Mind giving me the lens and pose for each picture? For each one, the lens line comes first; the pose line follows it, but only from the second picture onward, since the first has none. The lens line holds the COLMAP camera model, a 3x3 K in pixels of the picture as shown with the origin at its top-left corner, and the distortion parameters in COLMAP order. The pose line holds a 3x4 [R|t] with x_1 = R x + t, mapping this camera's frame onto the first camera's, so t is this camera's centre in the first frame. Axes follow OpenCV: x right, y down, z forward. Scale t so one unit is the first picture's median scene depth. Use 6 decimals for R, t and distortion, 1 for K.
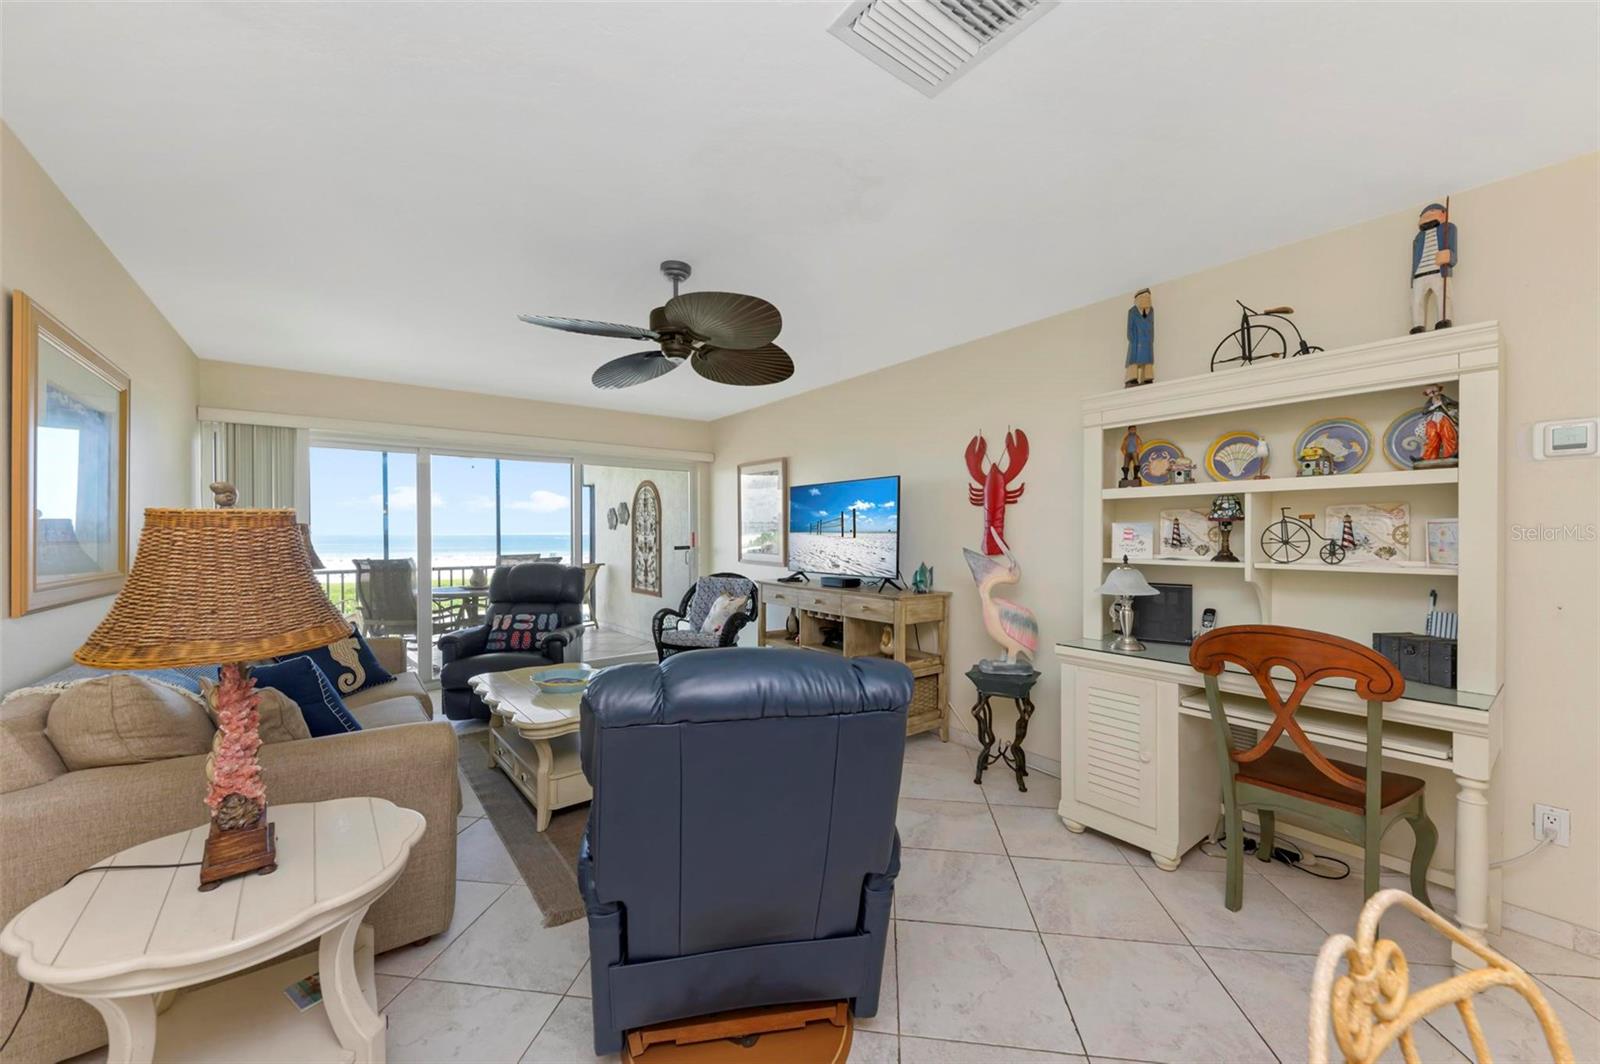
lens RADIAL K [[595.2, 0, 800.4], [0, 595.2, 534.7], [0, 0, 1]] dist [0.008394, 0.000040]
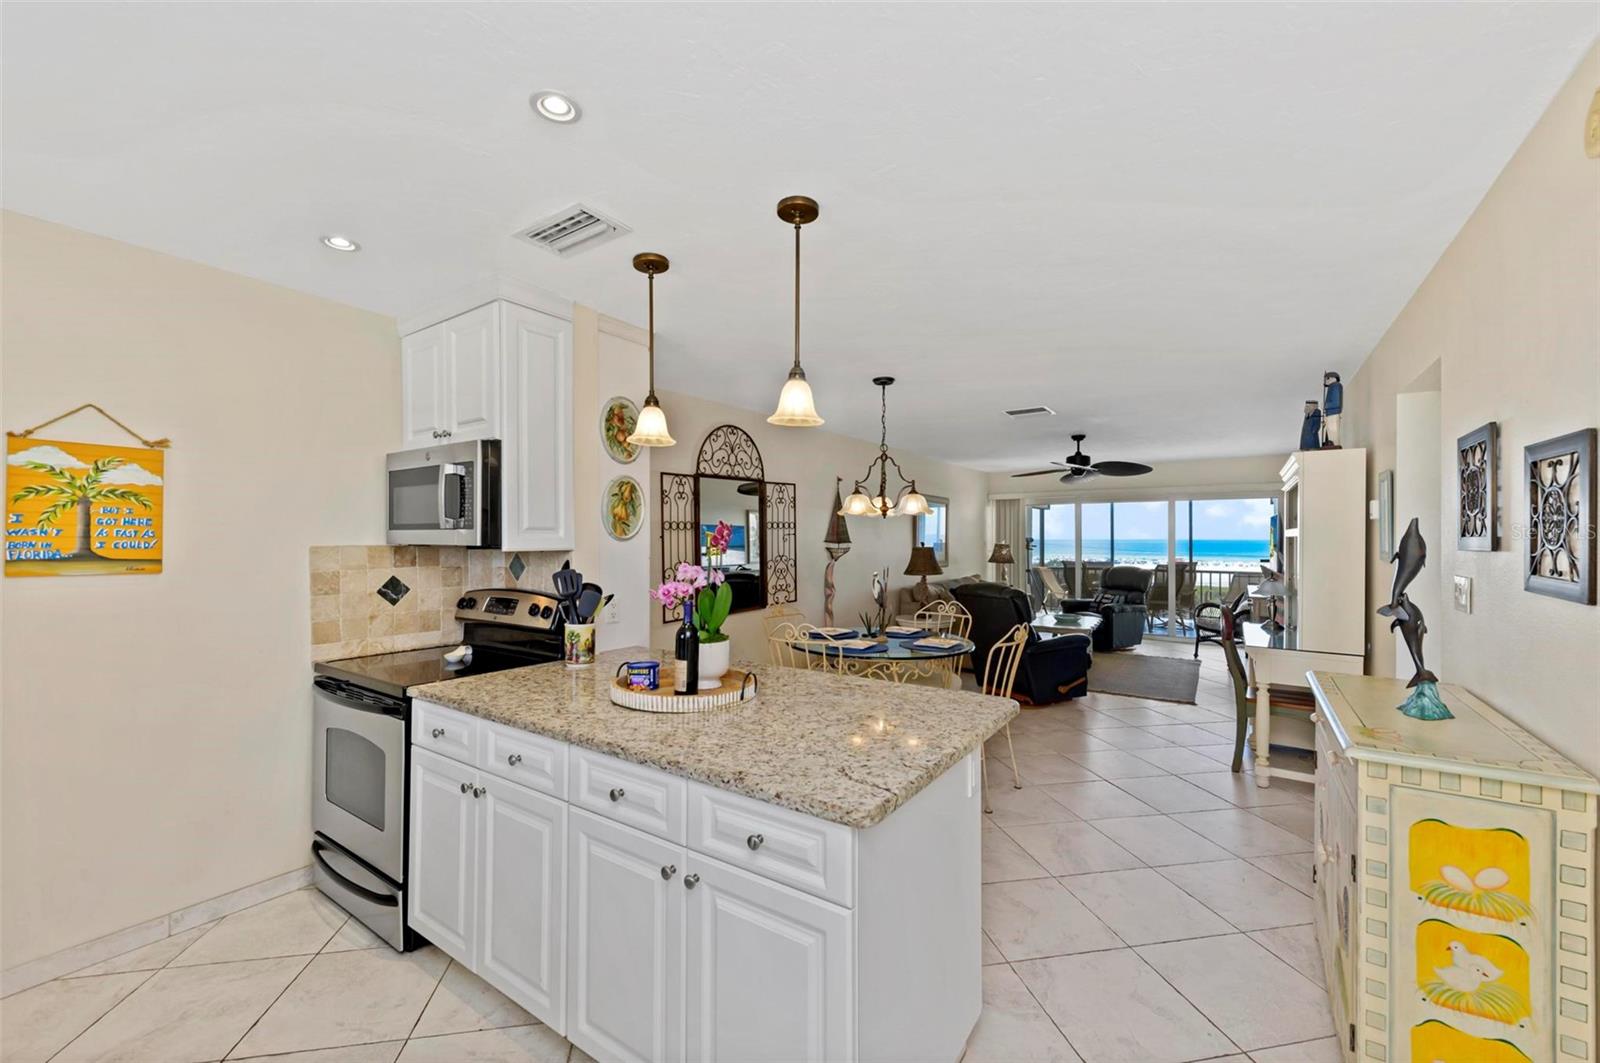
lens RADIAL K [[631.4, 0, 798.6], [0, 631.4, 539.0], [0, 0, 1]] dist [0.014600, -0.006629]
pose [[0.312878, 0.003234, -0.949788, 1.325929], [-0.002647, 0.999993, 0.002533, -0.042518], [0.949790, 0.001722, 0.312884, -0.583718]]
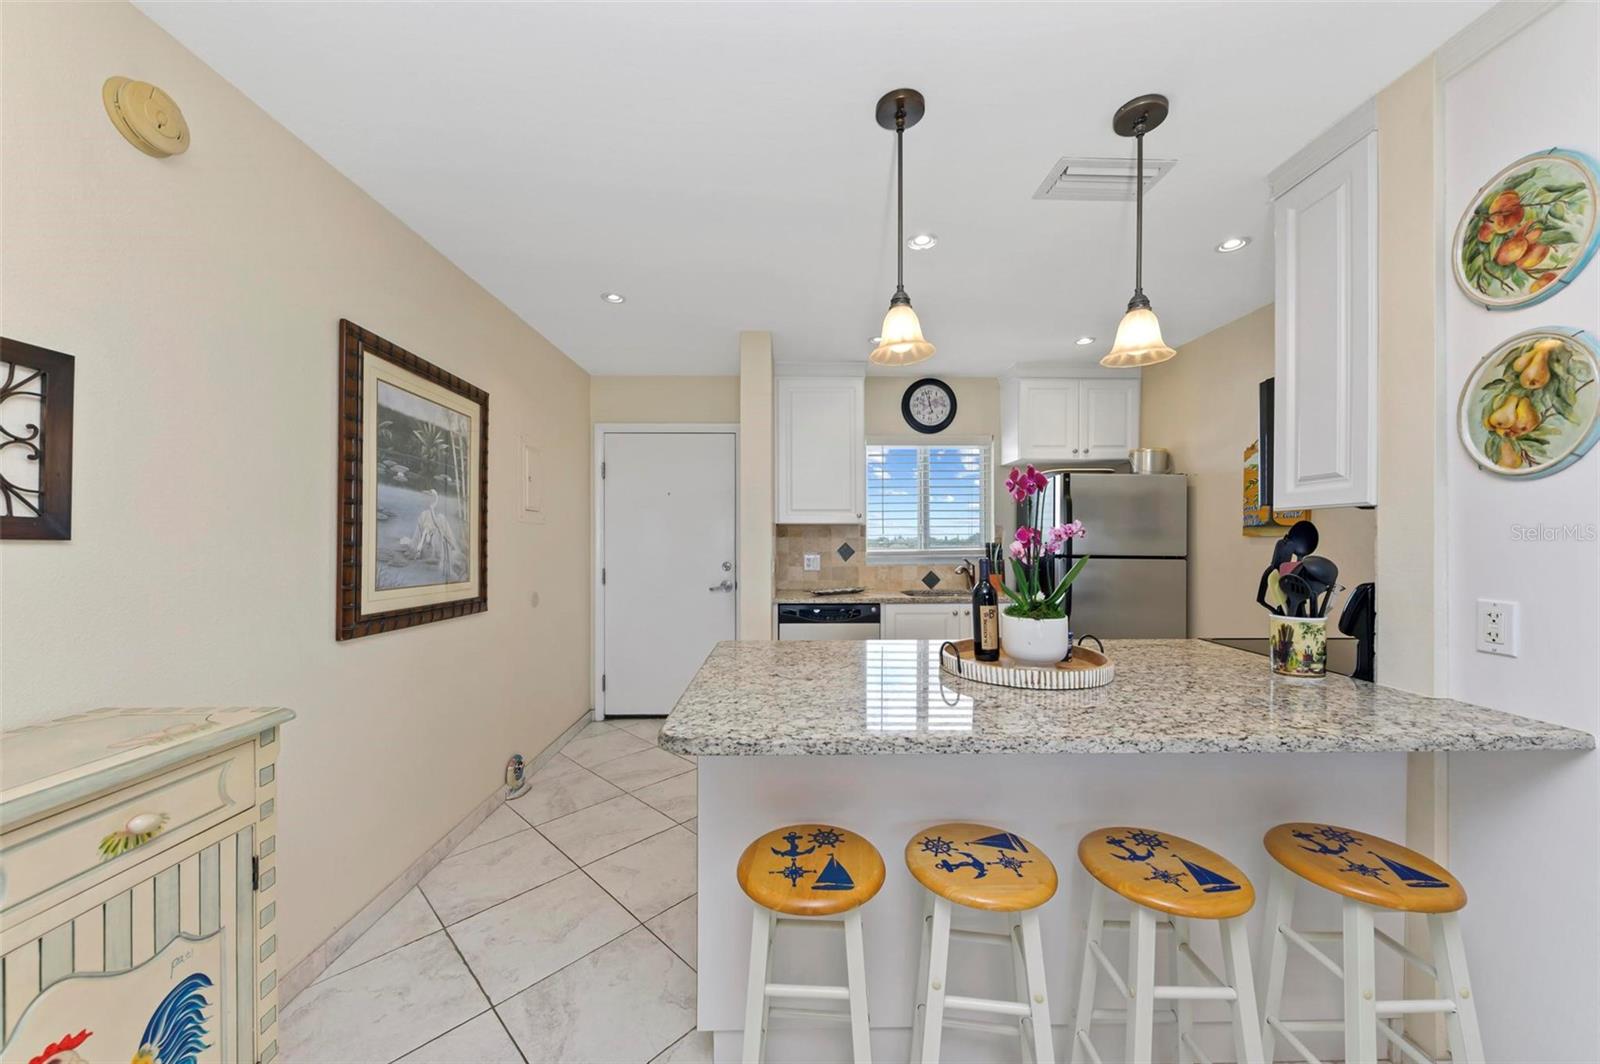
lens RADIAL K [[570.1, 0, 800.6], [0, 570.1, 540.5], [0, 0, 1]] dist [0.013064, -0.005476]
pose [[-0.809114, 0.003576, 0.587641, 0.590970], [0.004388, 0.999990, -0.000043, -0.001584], [-0.587635, 0.002544, -0.809122, -0.002091]]
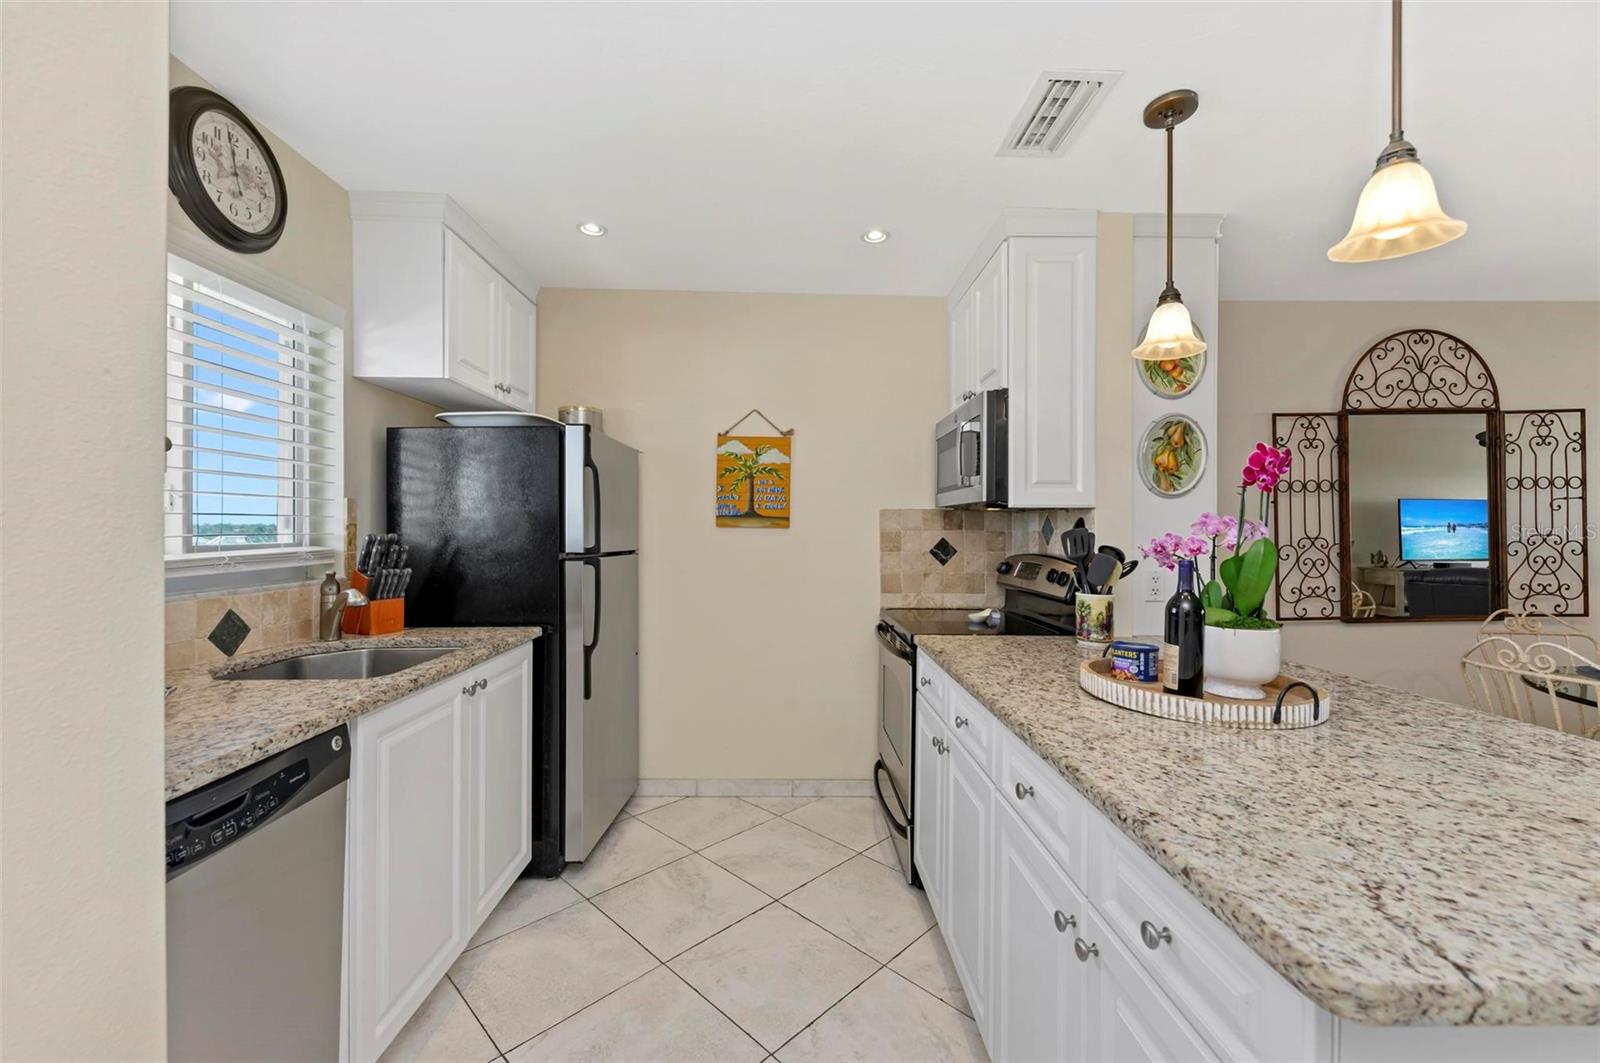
lens RADIAL K [[640.6, 0, 798.0], [0, 640.6, 527.6], [0, 0, 1]] dist [0.019062, -0.010024]
pose [[-0.590774, -0.002134, -0.806835, 1.218682], [-0.004320, 0.999991, 0.000518, -0.004421], [0.806826, 0.003791, -0.590777, -0.457791]]
